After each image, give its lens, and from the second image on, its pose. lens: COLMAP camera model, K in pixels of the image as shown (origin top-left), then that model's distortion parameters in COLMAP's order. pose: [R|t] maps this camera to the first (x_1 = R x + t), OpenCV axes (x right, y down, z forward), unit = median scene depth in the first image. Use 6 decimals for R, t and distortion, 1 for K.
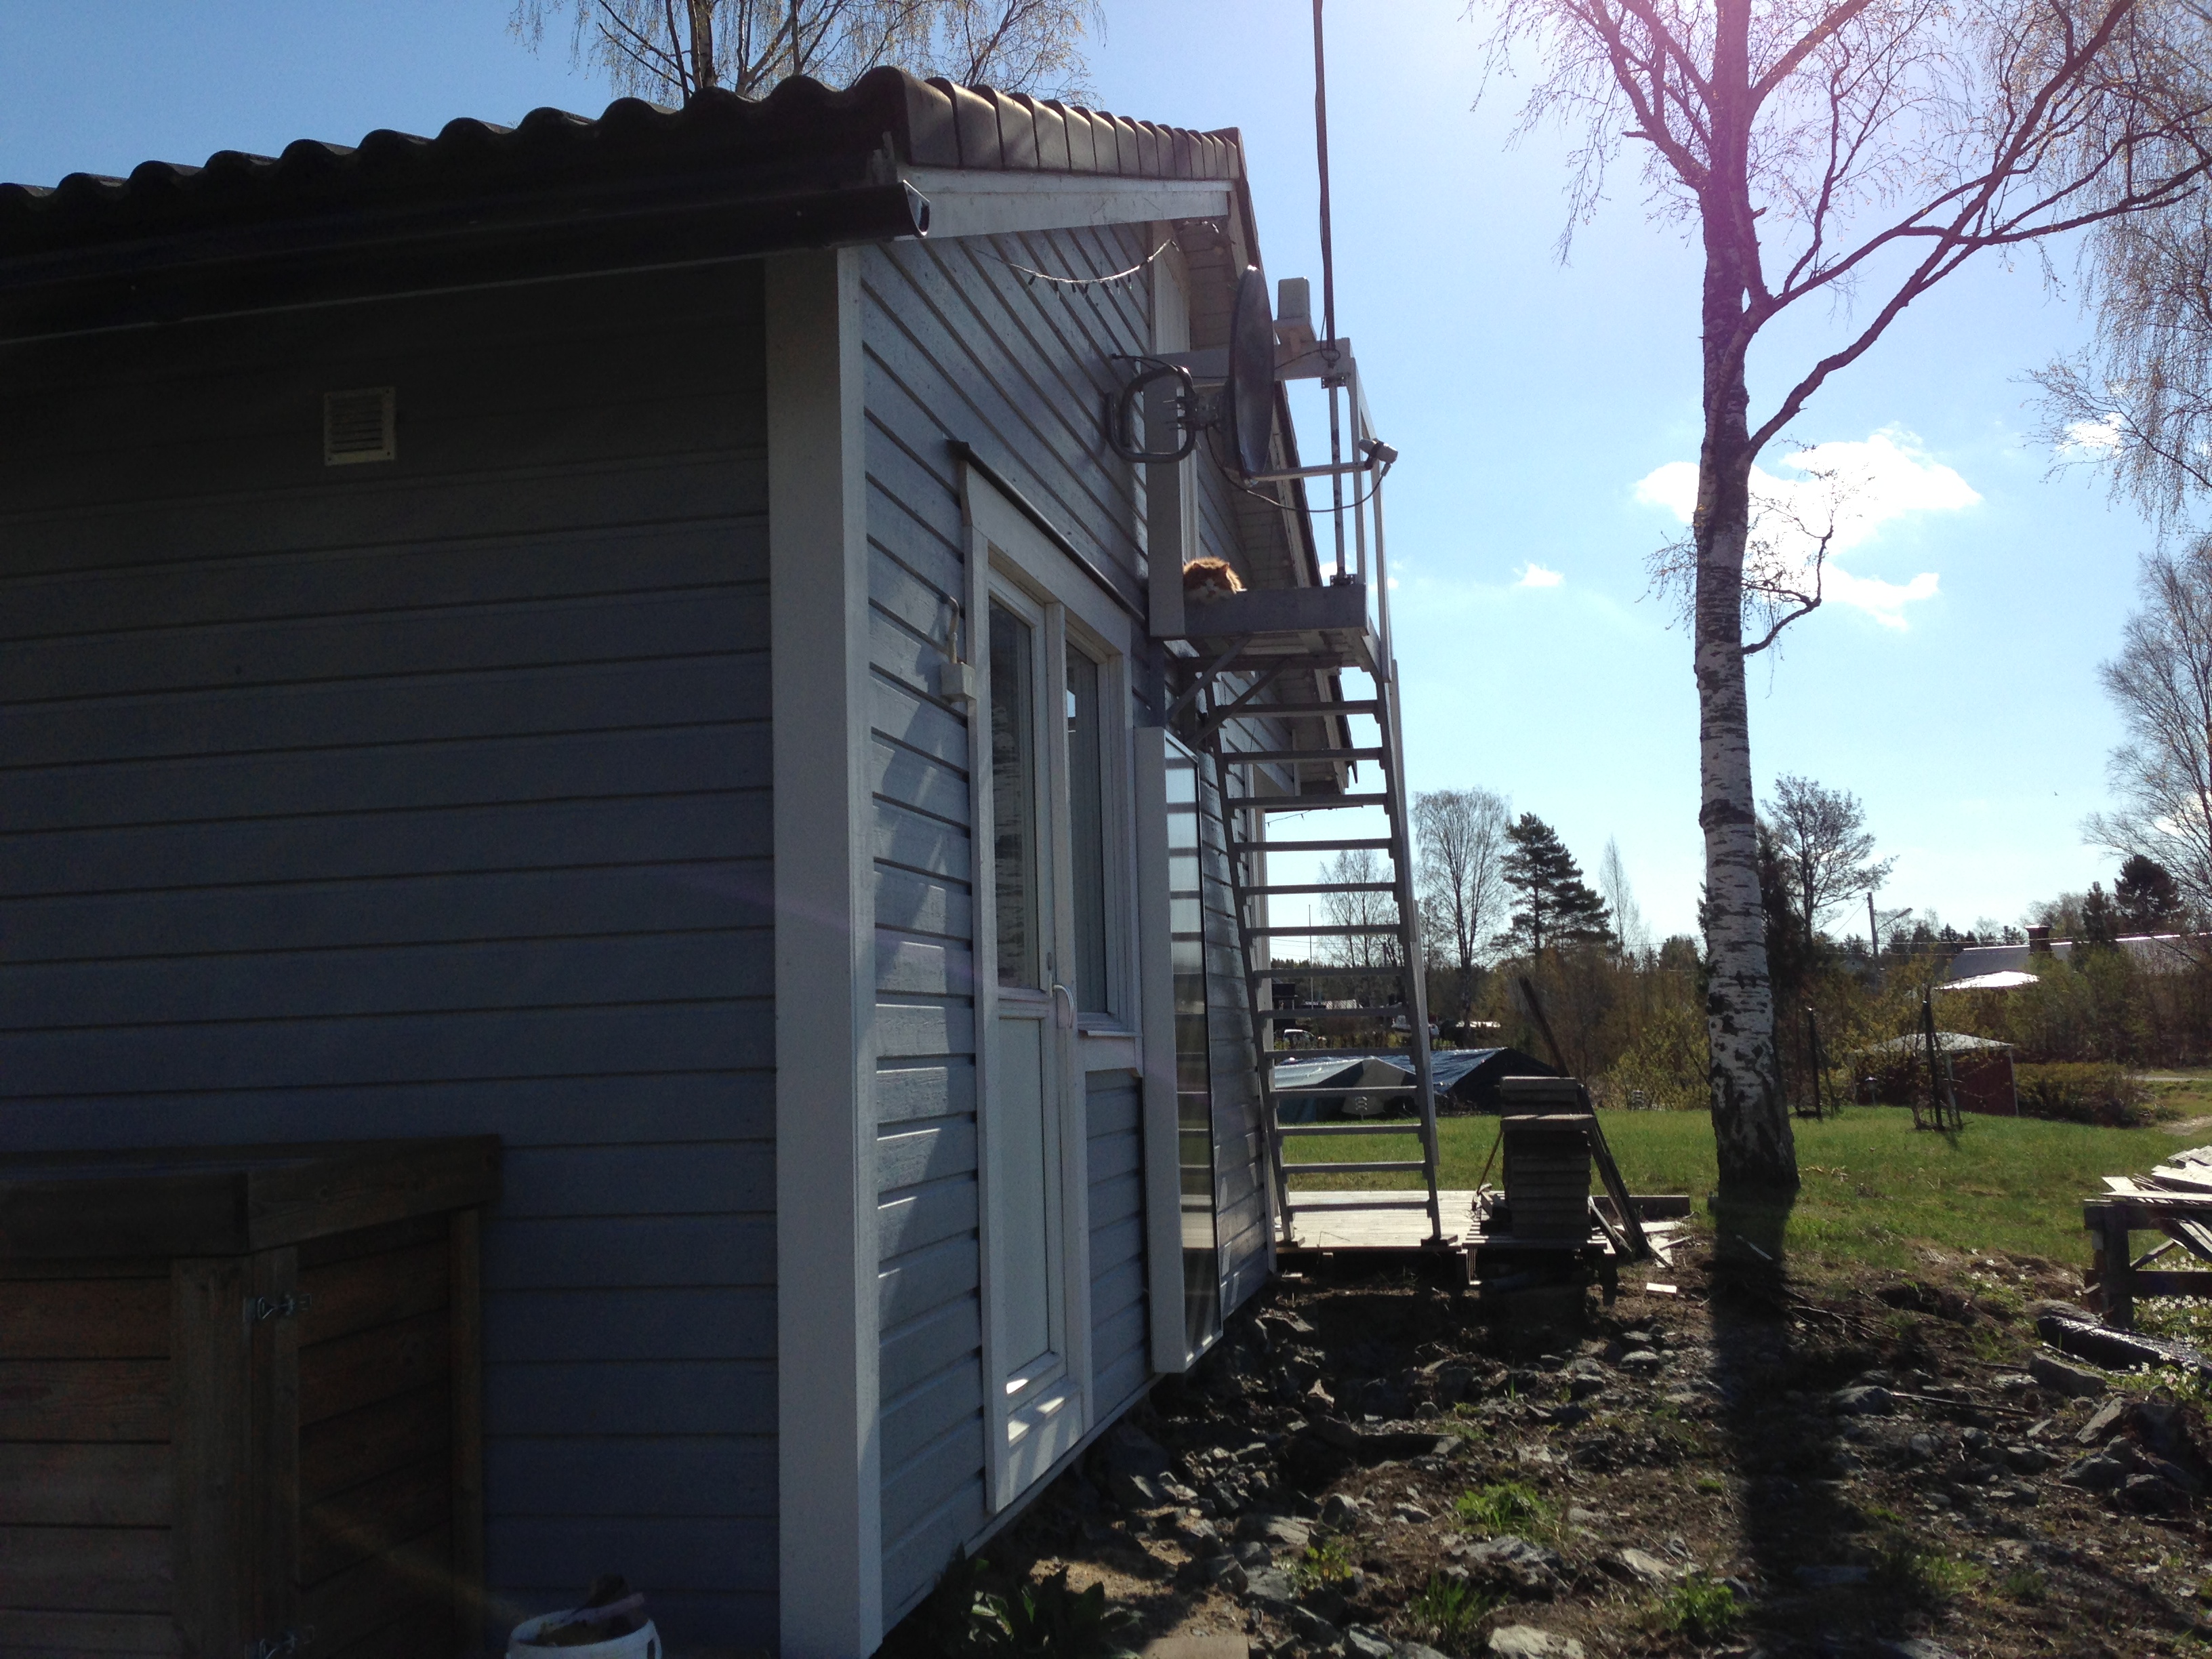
lens RADIAL K [[2046.2, 0, 1115.9], [0, 2046.2, 818.9], [0, 0, 1]] dist [0.148908, -0.173271]
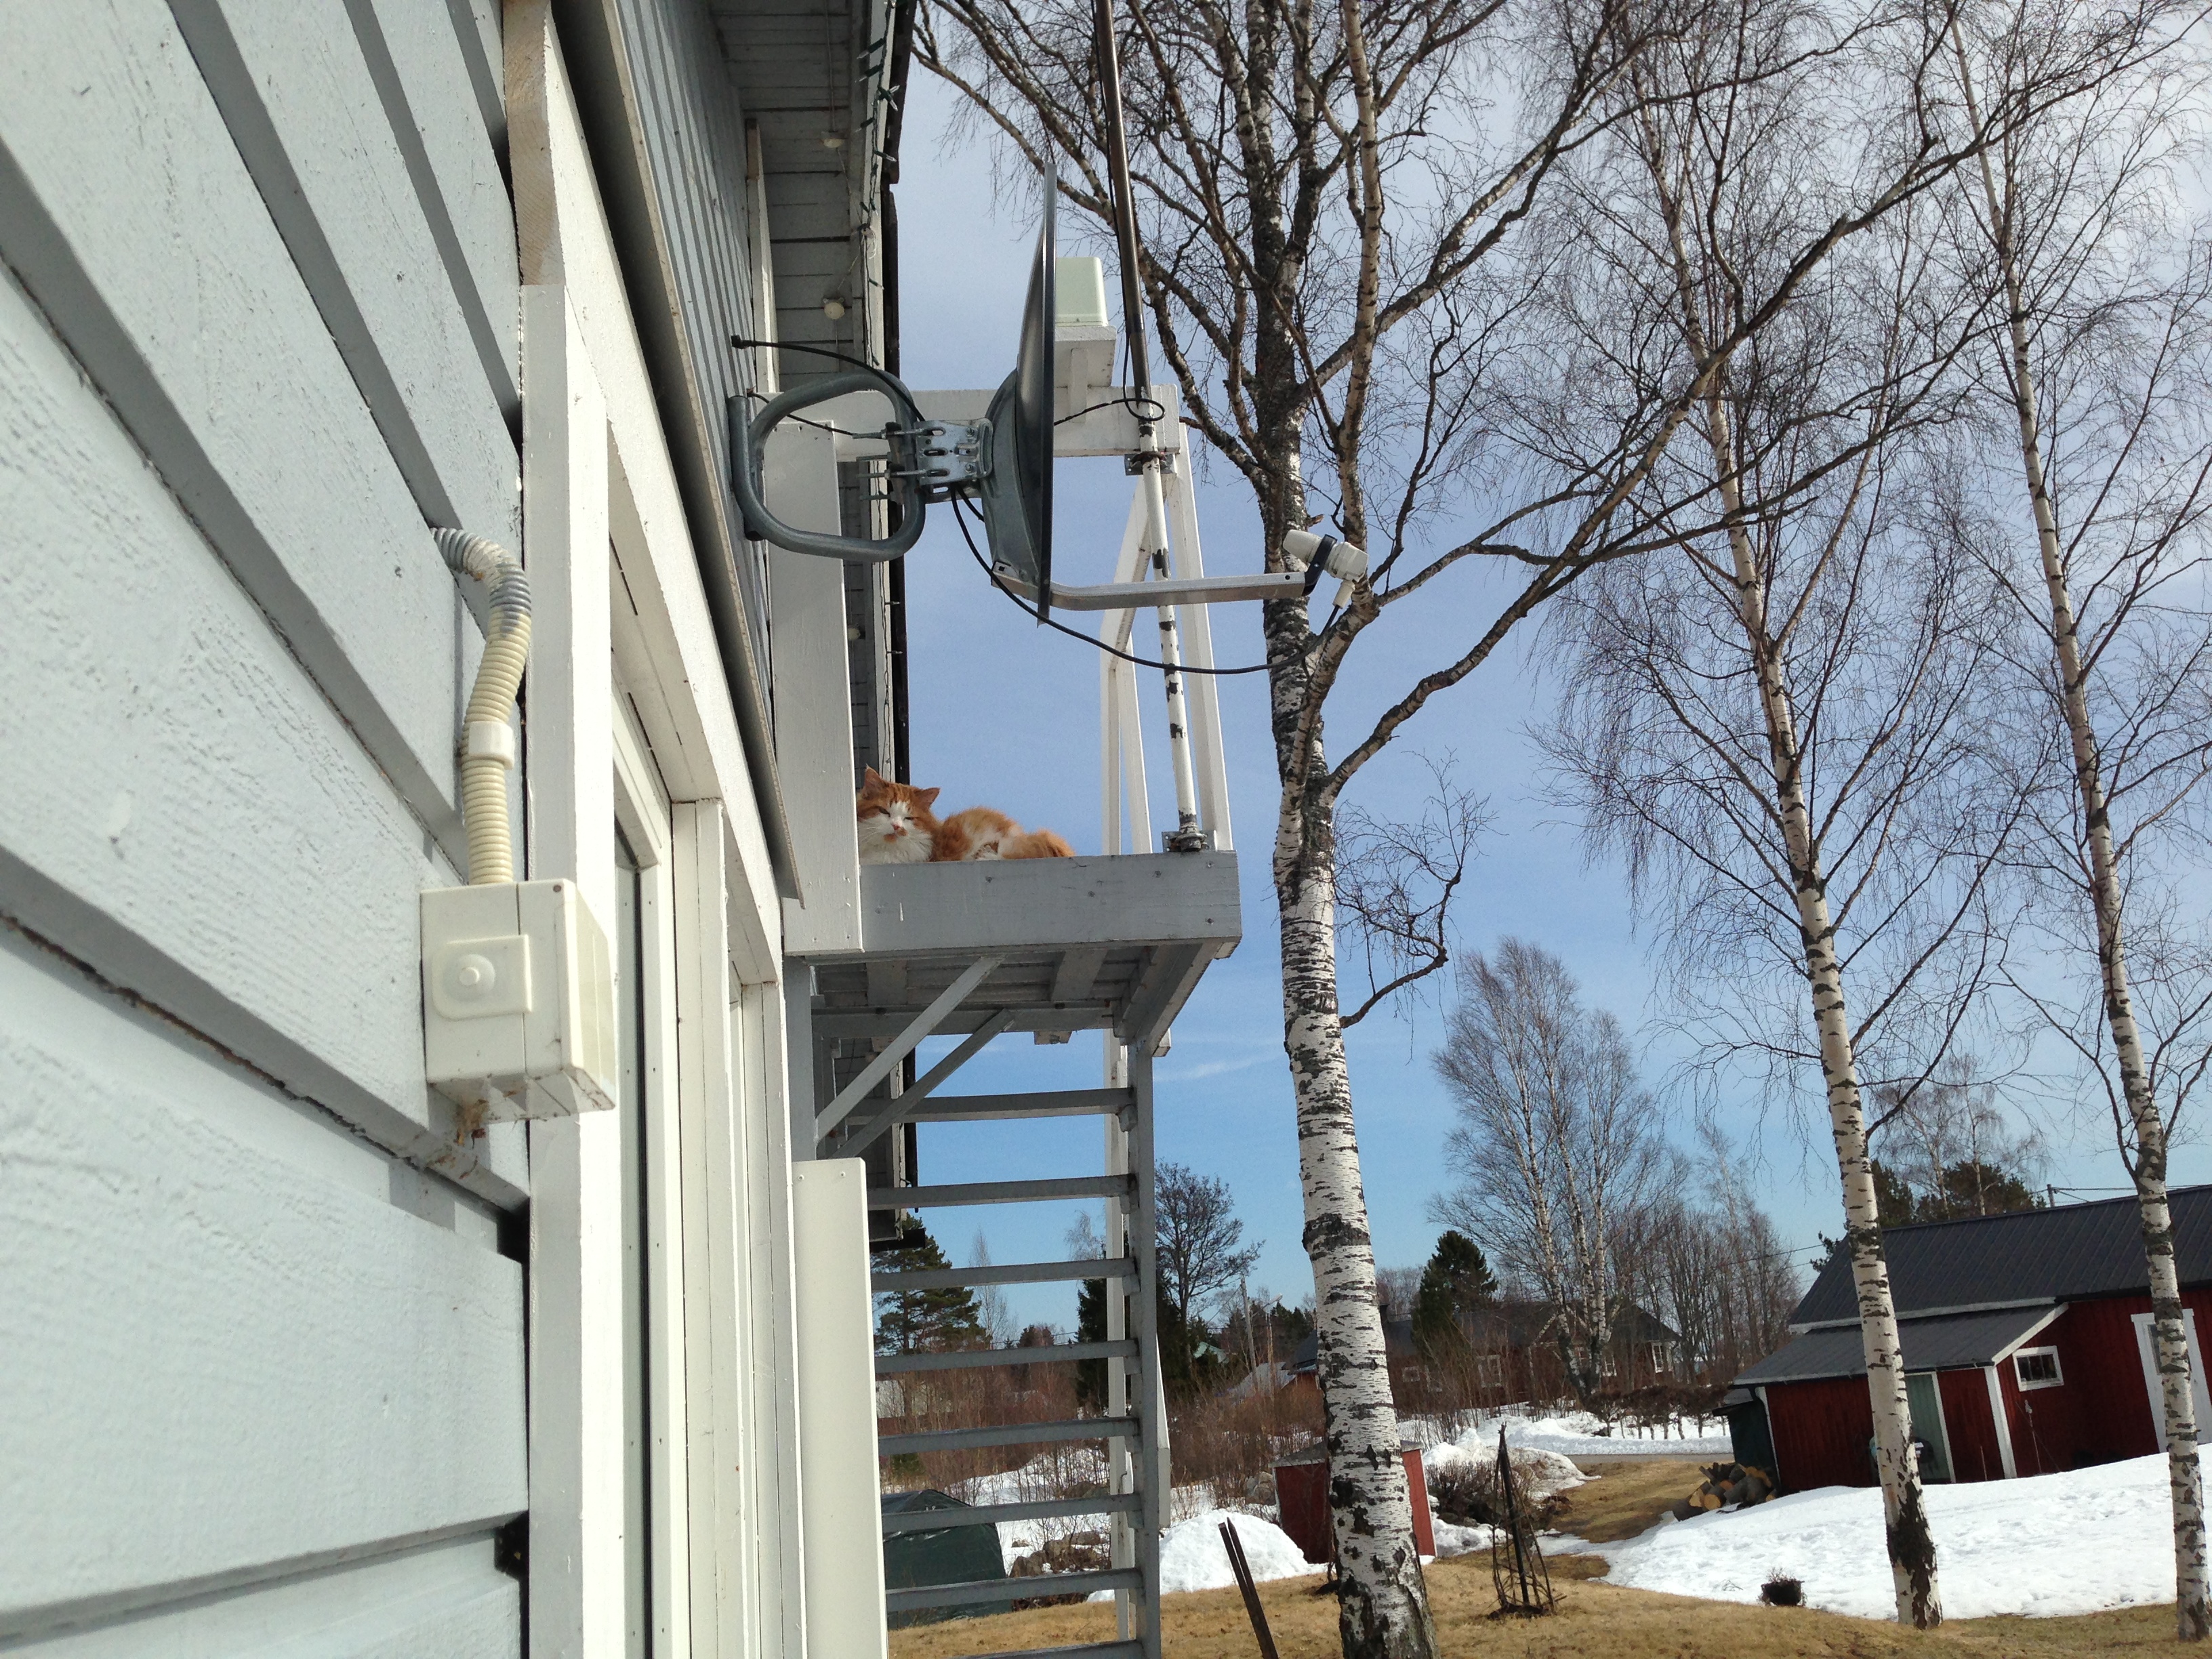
lens RADIAL K [[2046.2, 0, 1115.9], [0, 2046.2, 818.9], [0, 0, 1]] dist [0.148908, -0.173271]
pose [[0.953004, 0.028293, 0.301633, -0.025145], [0.028866, 0.982620, -0.183369, -0.015552], [-0.301579, 0.183459, 0.935624, 0.260476]]
